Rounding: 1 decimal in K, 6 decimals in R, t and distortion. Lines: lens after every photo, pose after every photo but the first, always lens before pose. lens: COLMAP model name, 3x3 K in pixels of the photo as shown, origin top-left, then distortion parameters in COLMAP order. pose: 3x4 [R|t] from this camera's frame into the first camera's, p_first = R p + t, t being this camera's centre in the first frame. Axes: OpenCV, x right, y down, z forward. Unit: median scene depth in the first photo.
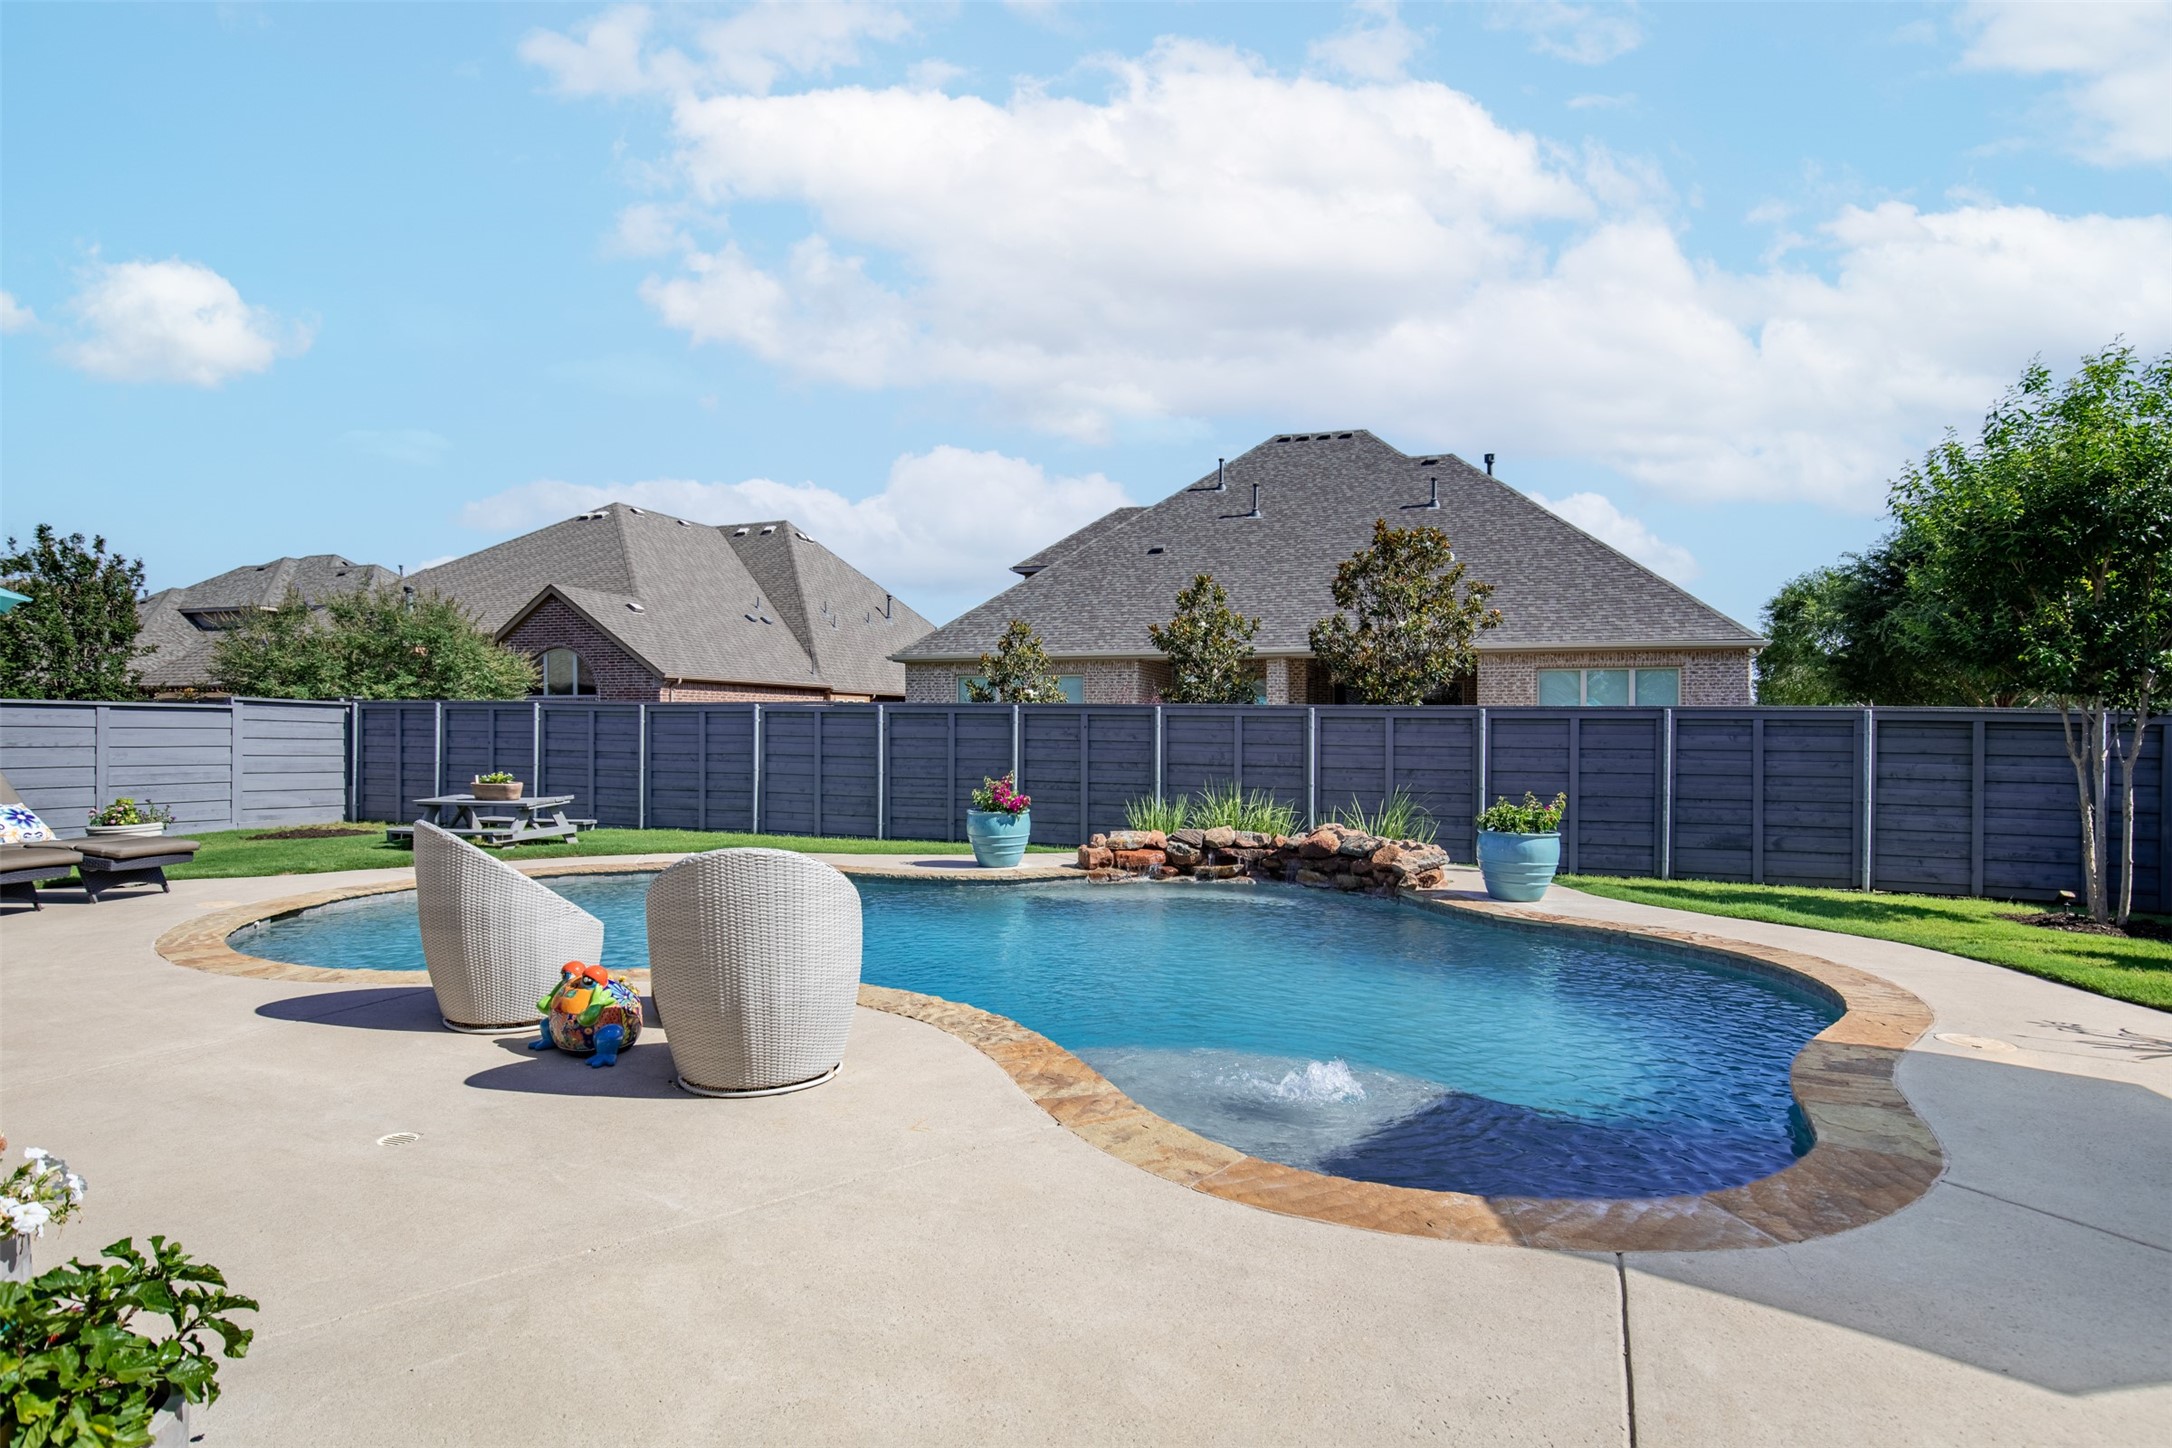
lens RADIAL K [[1180.6, 0, 1097.3], [0, 1180.6, 721.5], [0, 0, 1]] dist [-0.006337, -0.000244]
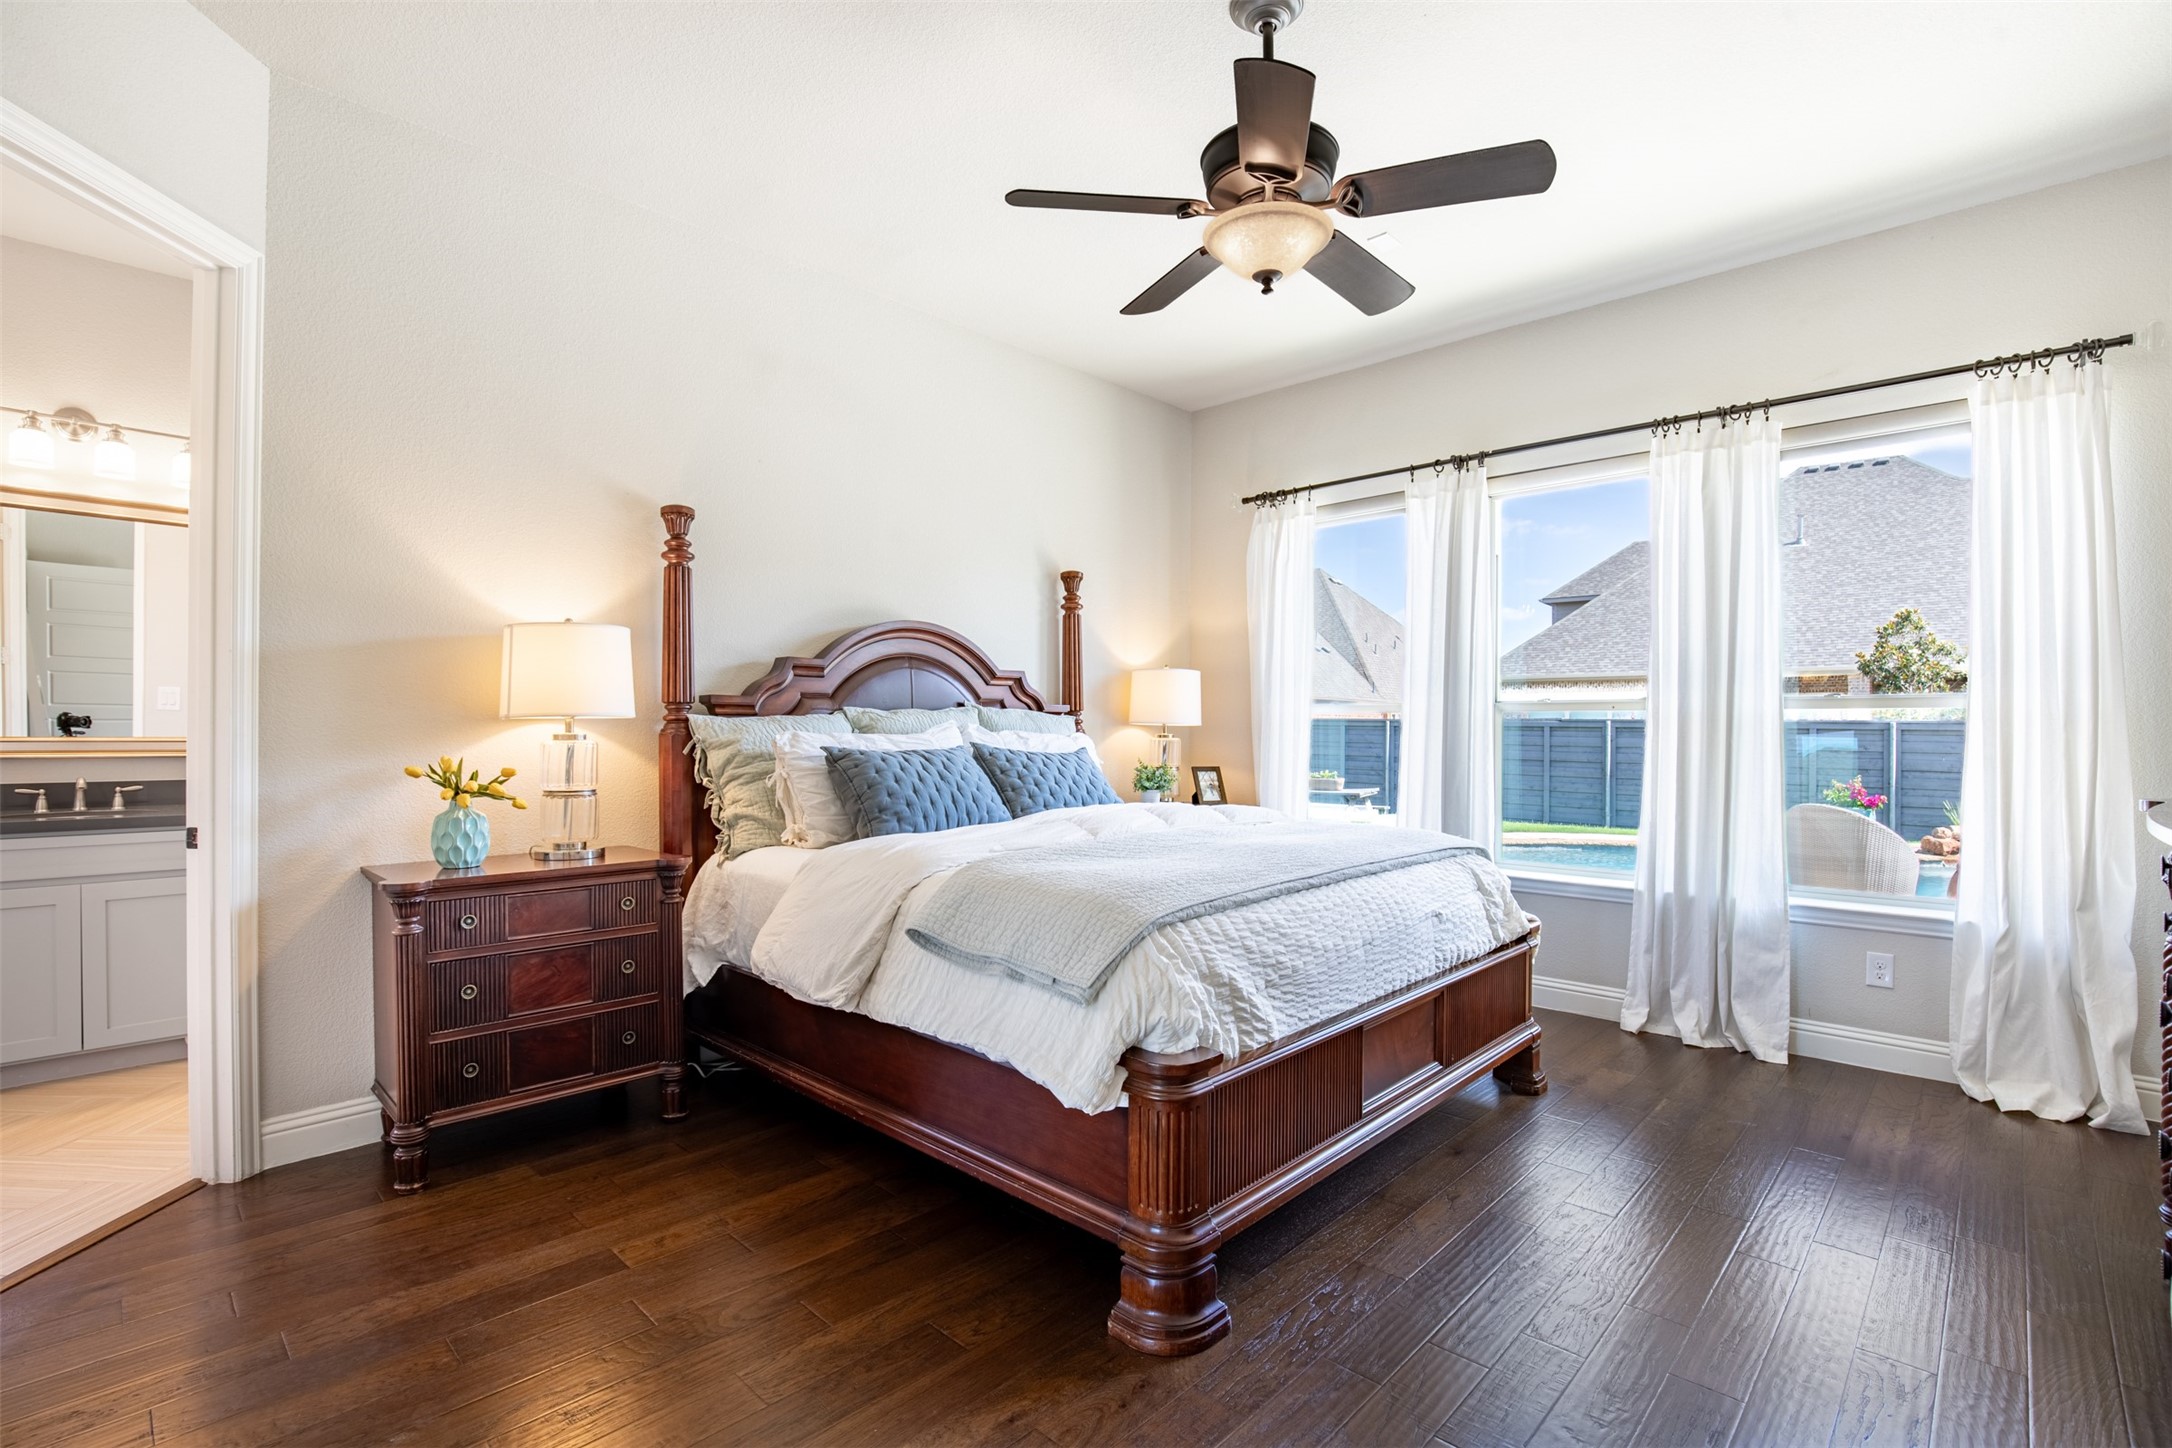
lens RADIAL K [[1004.1, 0, 1087.6], [0, 1004.1, 730.6], [0, 0, 1]] dist [-0.035510, 0.005634]
pose [[0.932354, -0.000355, -0.361546, -0.212892], [0.001246, 0.999997, 0.002230, -0.004659], [0.361544, -0.002529, 0.932352, -0.133020]]
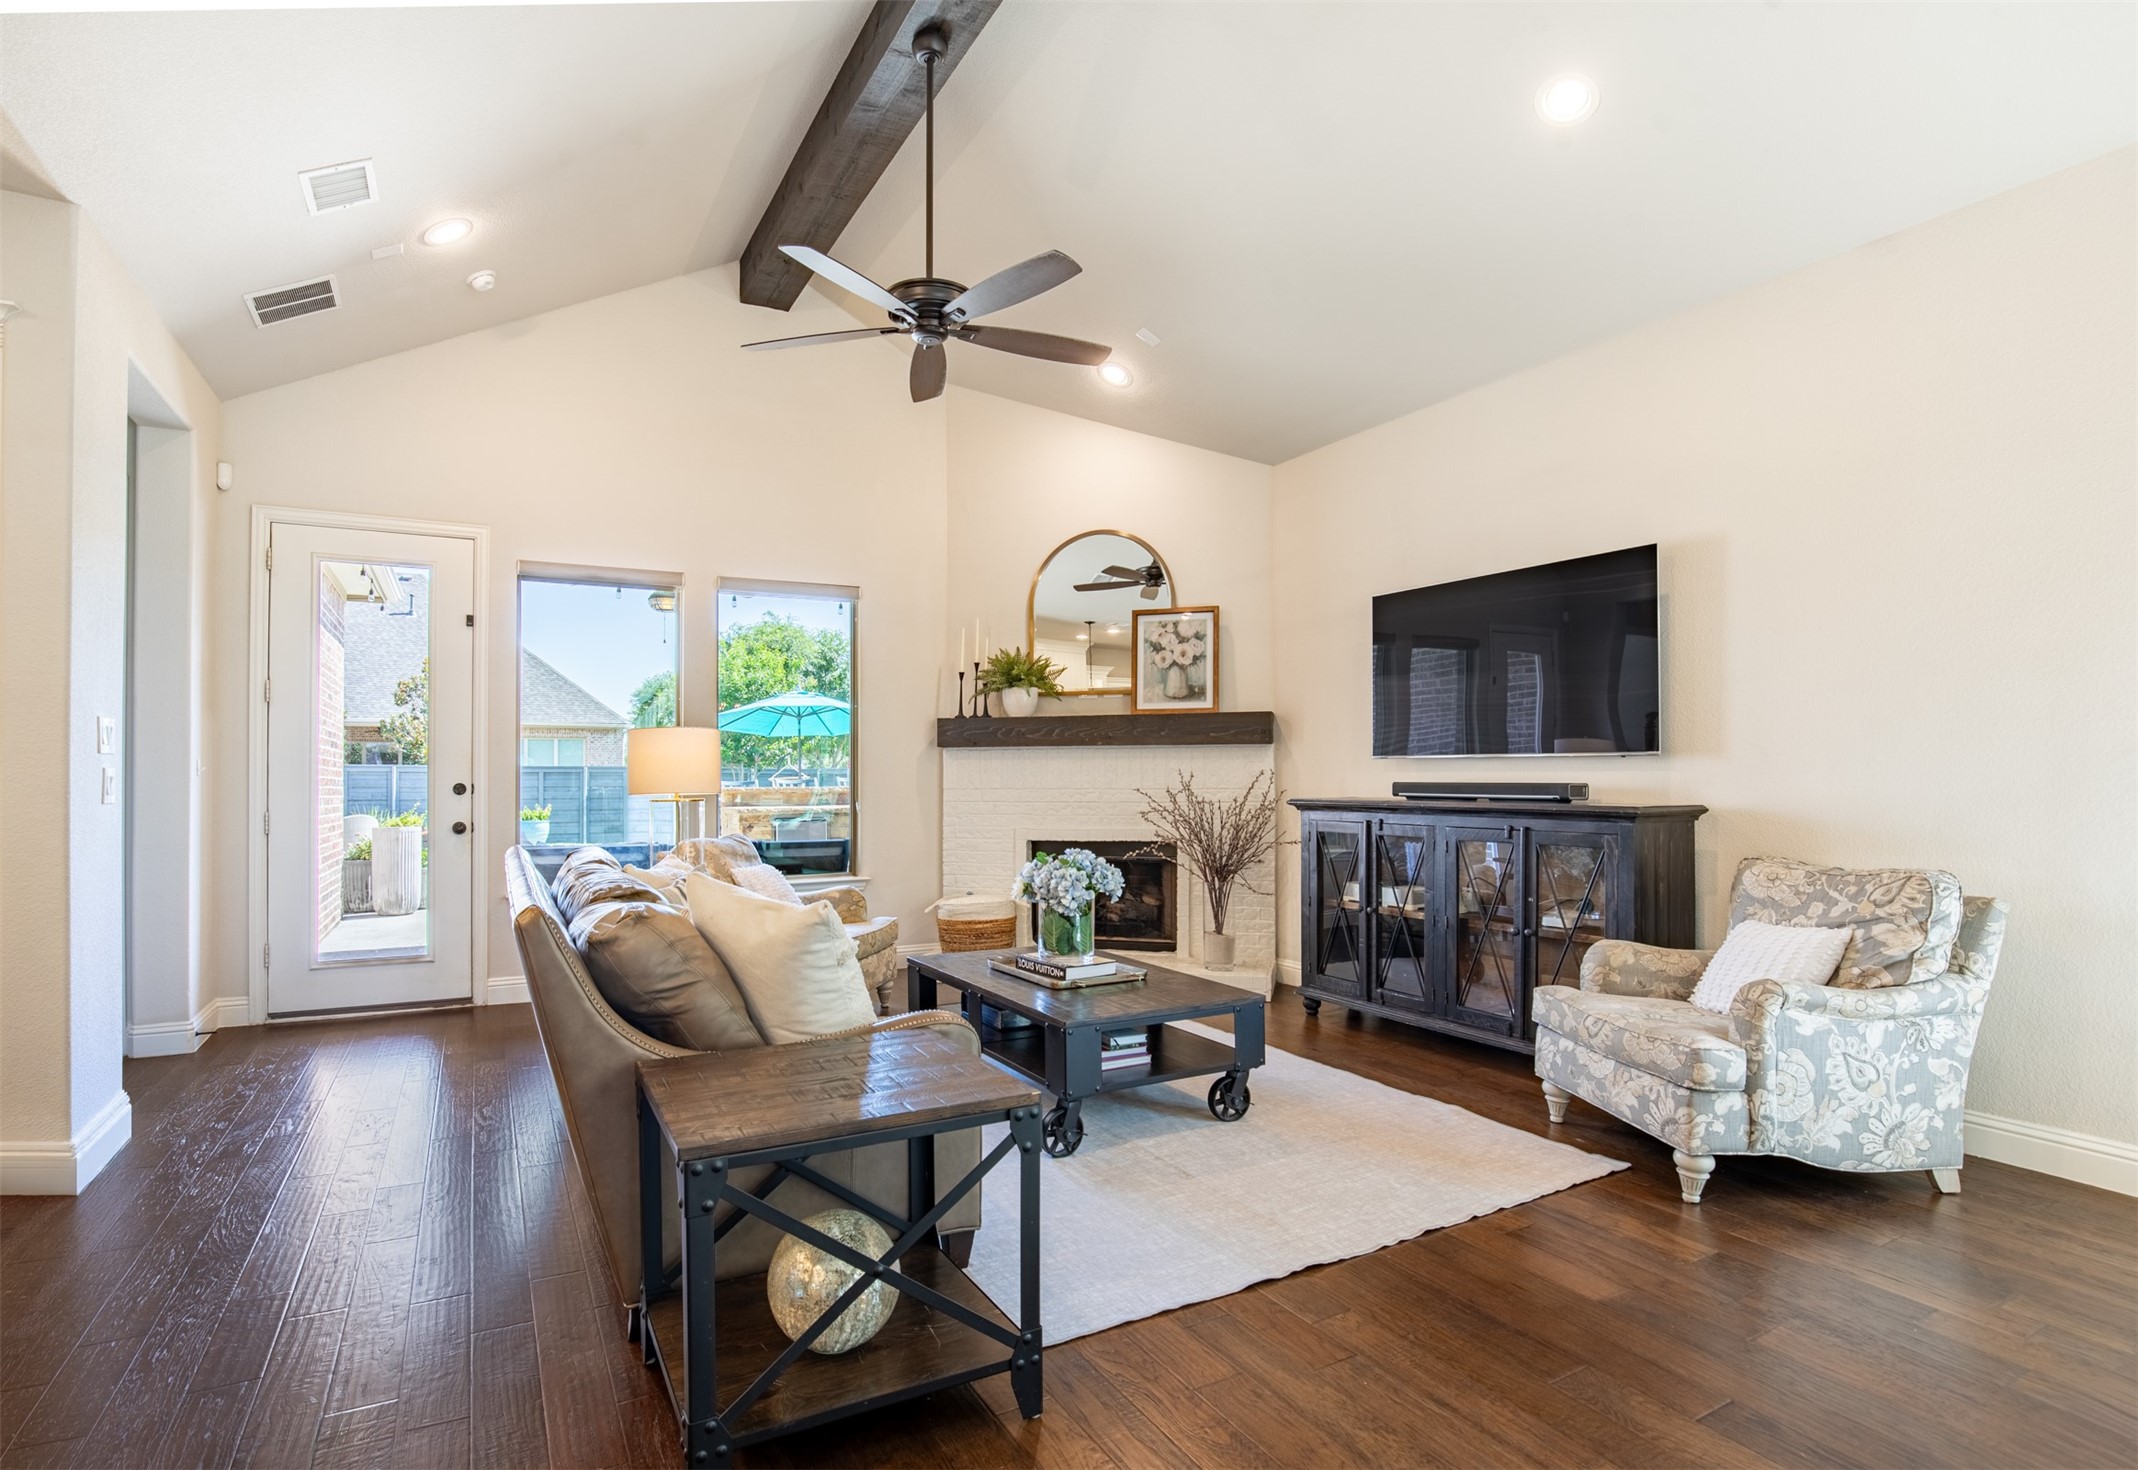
lens RADIAL K [[1043.0, 0, 1010.8], [0, 1043.0, 765.3], [0, 0, 1]] dist [-0.033209, 0.002656]
pose [[0.651402, -0.002535, 0.758729, -0.230226], [0.003249, 0.999995, 0.000552, -0.006731], [-0.758726, 0.002106, 0.651407, -0.421868]]
